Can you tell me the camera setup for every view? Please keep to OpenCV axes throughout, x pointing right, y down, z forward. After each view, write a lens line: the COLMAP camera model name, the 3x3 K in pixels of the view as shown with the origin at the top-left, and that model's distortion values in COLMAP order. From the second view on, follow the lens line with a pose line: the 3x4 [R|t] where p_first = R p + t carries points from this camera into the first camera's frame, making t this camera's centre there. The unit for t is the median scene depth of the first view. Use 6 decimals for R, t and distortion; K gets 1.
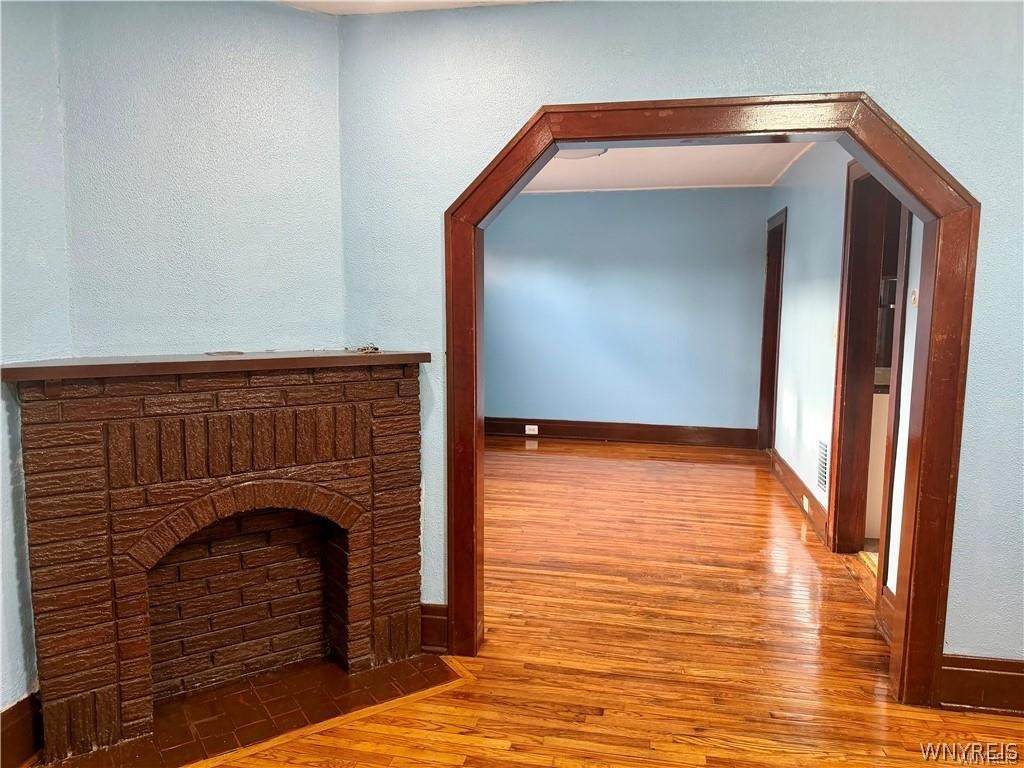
lens RADIAL K [[721.1, 0, 512.2], [0, 721.1, 383.1], [0, 0, 1]] dist [0.007516, -0.003262]
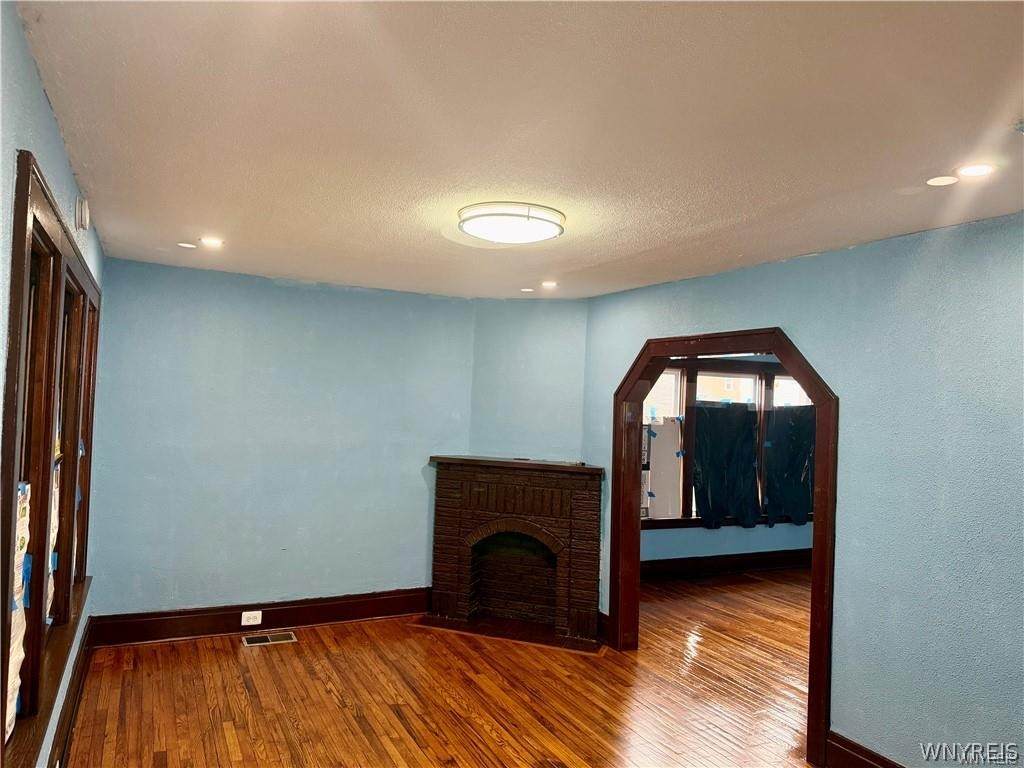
lens RADIAL K [[721.1, 0, 511.5], [0, 721.1, 383.1], [0, 0, 1]] dist [0.007516, -0.003262]
pose [[0.607899, -0.000243, -0.794014, 1.249908], [-0.128365, 0.986815, -0.098578, -0.047036], [0.783569, 0.161849, 0.599853, -0.344347]]
